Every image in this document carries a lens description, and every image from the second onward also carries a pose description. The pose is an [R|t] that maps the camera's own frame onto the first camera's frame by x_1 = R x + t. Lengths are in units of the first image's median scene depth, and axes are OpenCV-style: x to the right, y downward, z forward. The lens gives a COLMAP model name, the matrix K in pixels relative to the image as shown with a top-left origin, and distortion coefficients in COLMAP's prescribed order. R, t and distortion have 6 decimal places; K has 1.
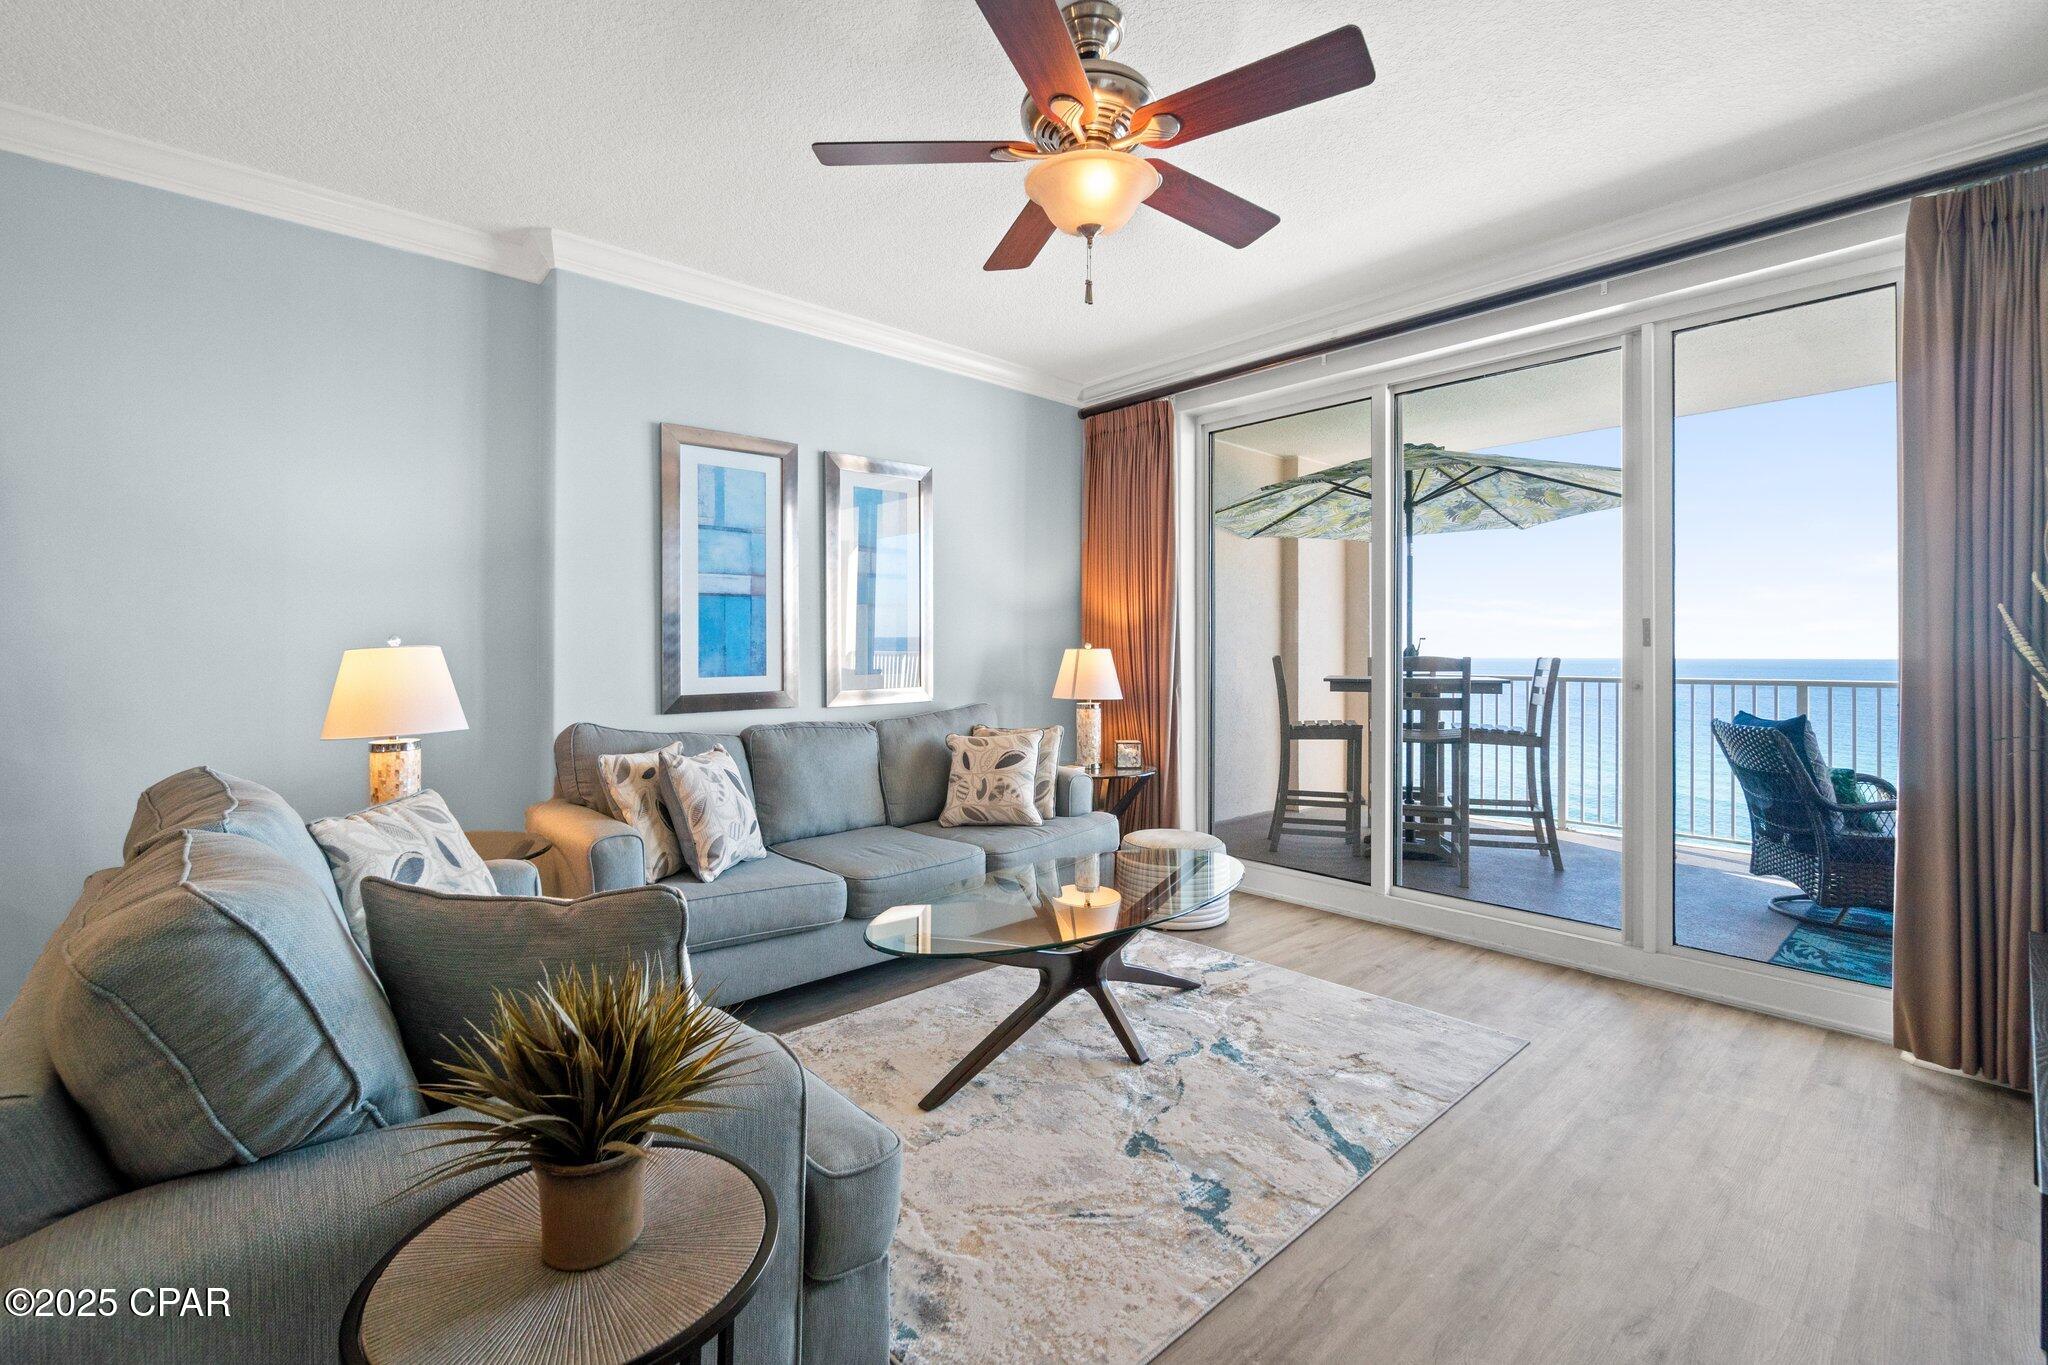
lens RADIAL K [[892.9, 0, 1028.4], [0, 892.9, 648.6], [0, 0, 1]] dist [-0.003037, 0.001049]
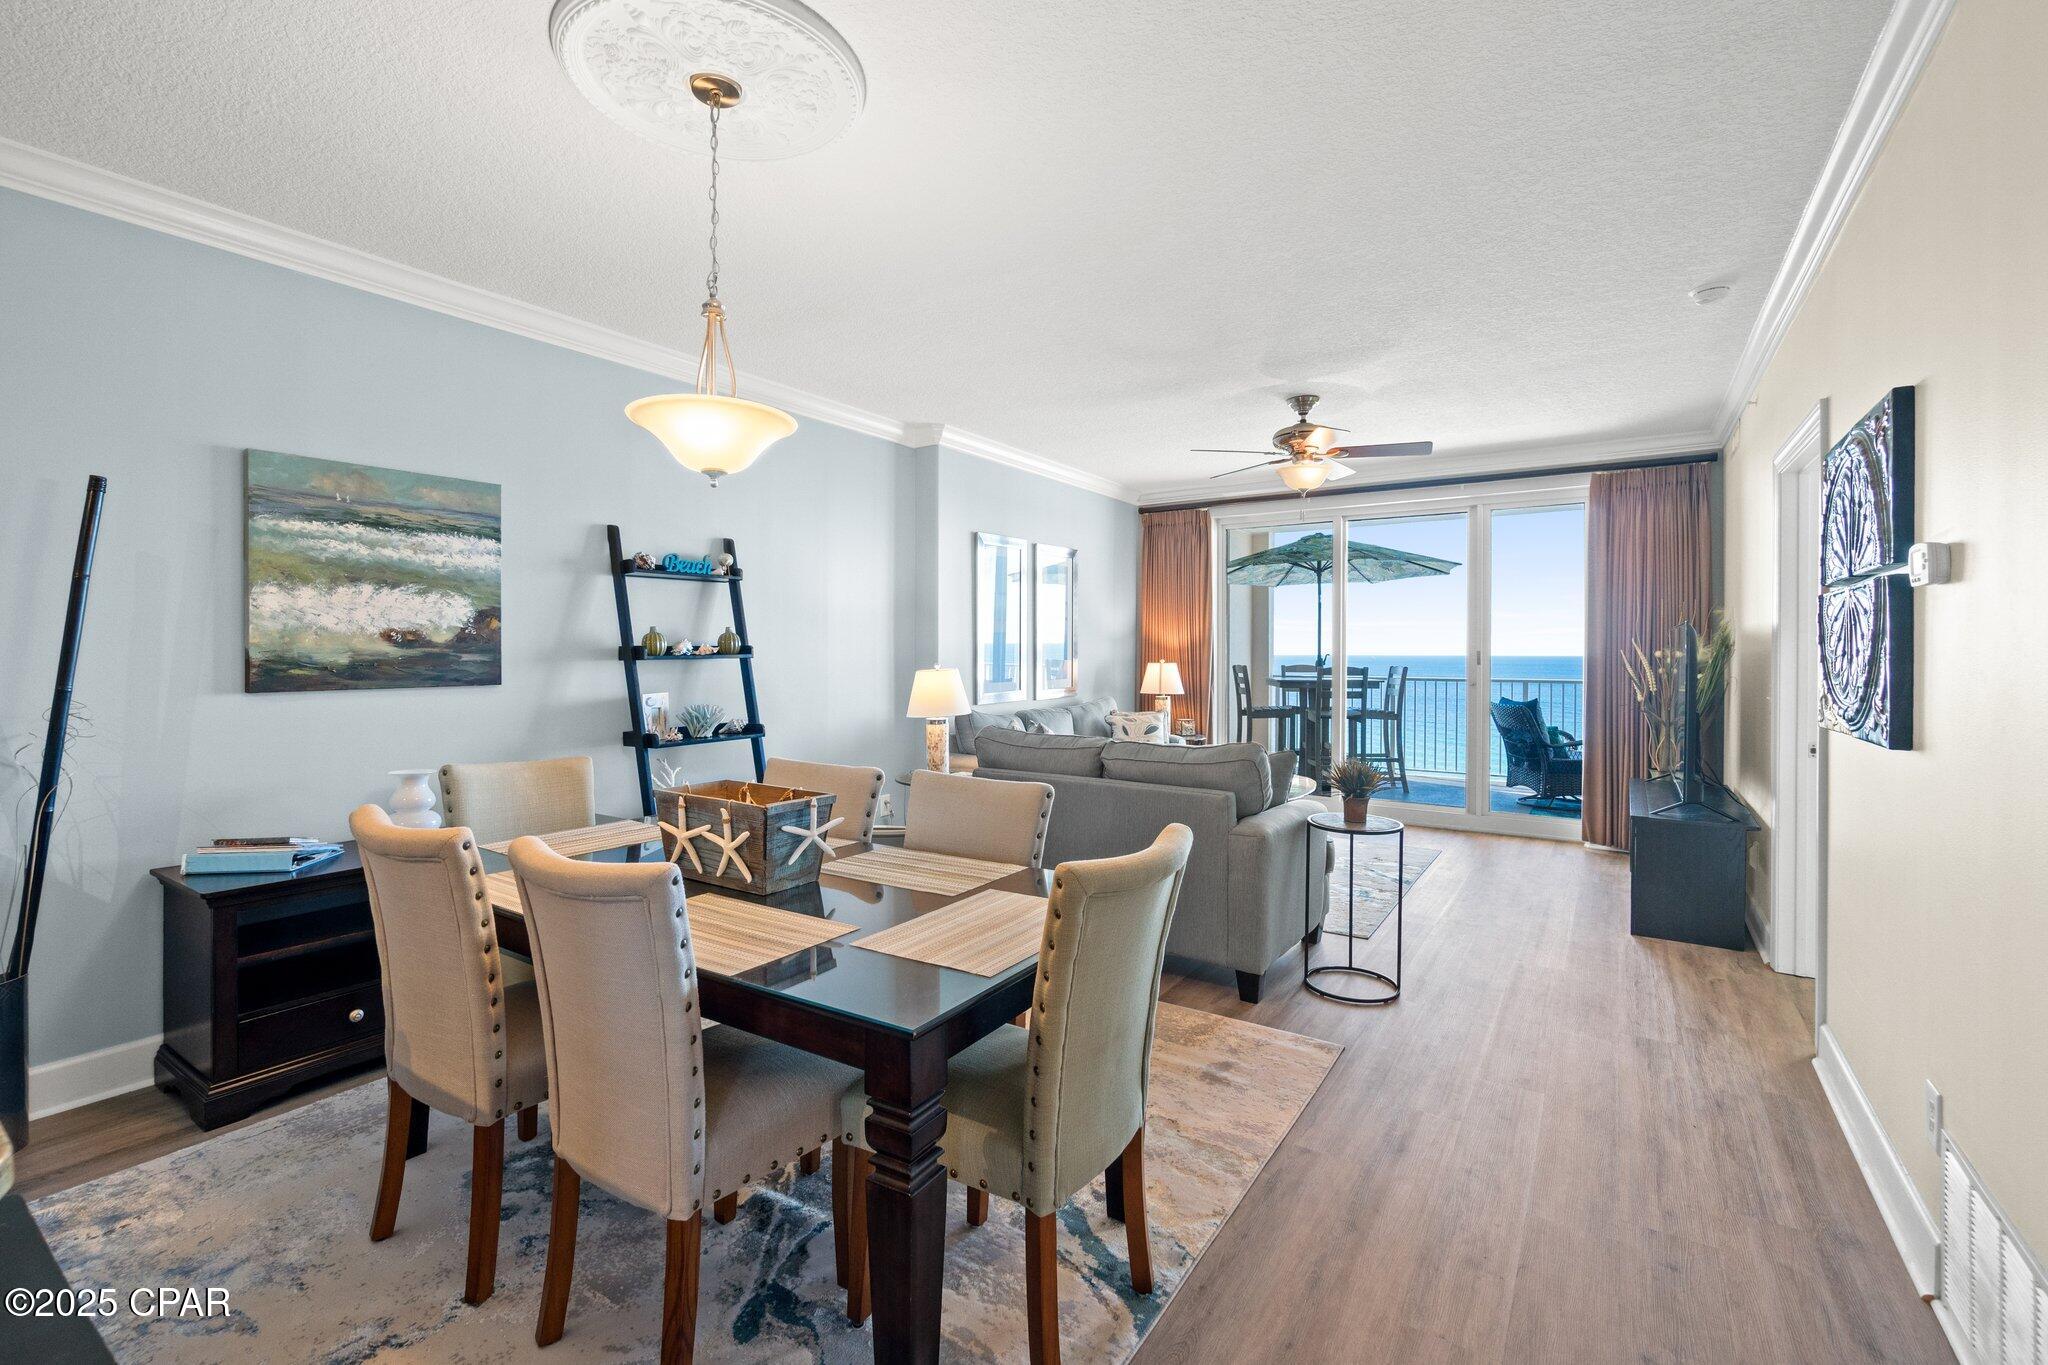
lens RADIAL K [[892.9, 0, 1023.0], [0, 892.9, 653.8], [0, 0, 1]] dist [-0.003037, 0.001049]
pose [[0.971018, 0.001495, 0.239004, -0.641733], [-0.004005, 0.999942, 0.010016, -0.034959], [-0.238975, -0.010683, 0.970967, -0.579052]]
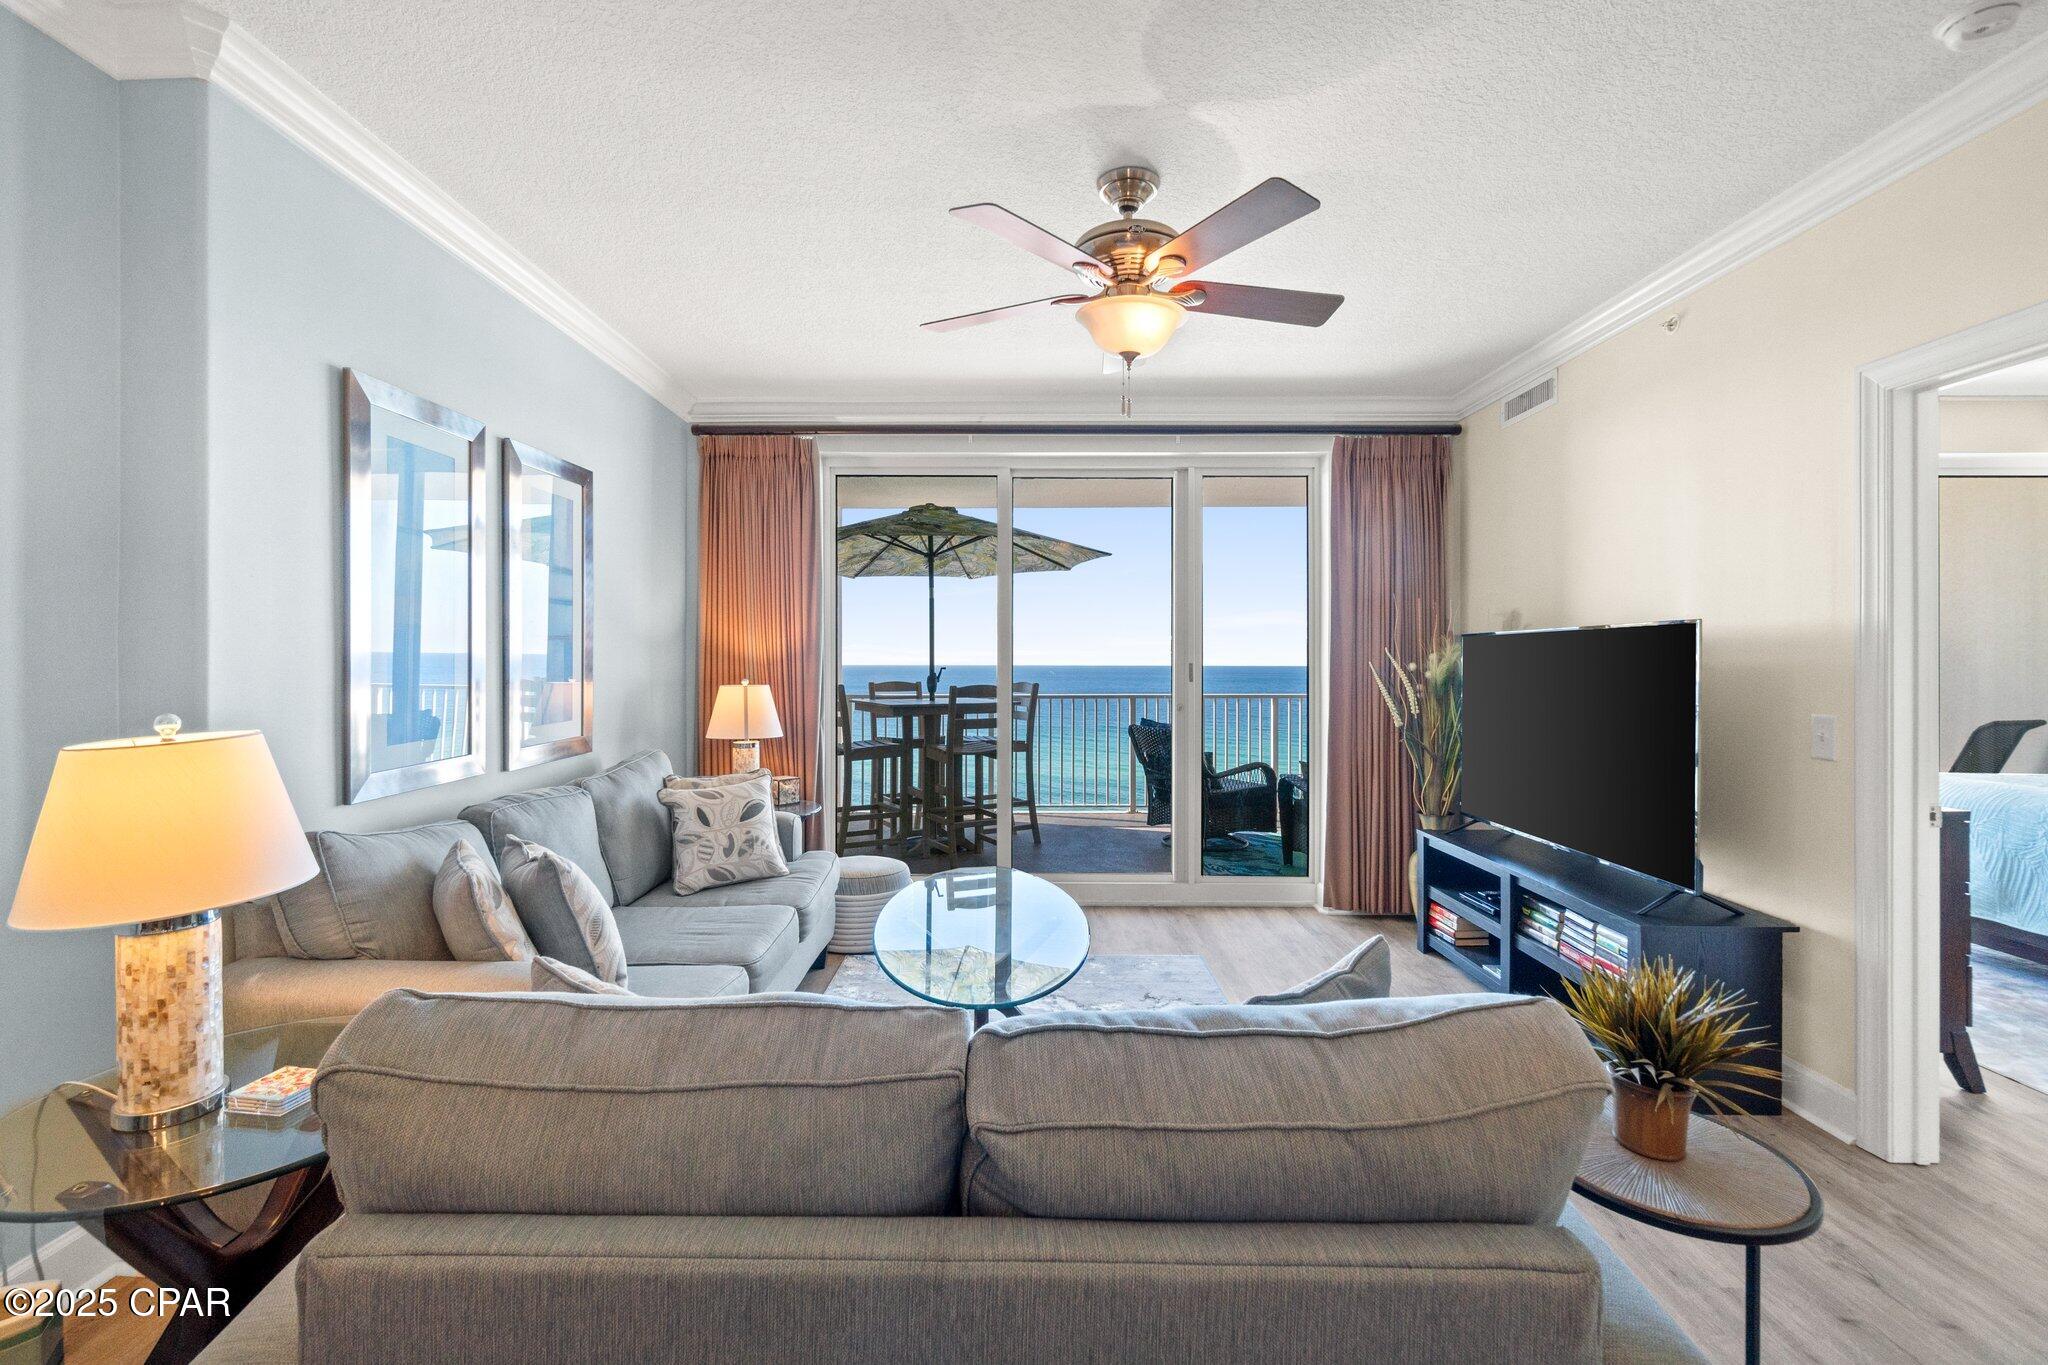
lens RADIAL K [[892.9, 0, 1024.0], [0, 892.9, 661.1], [0, 0, 1]] dist [-0.003037, 0.001049]
pose [[0.676127, -0.000947, 0.736785, -0.492912], [-0.003041, 0.999987, 0.004076, -0.034293], [-0.736779, -0.004996, 0.676115, 0.152975]]
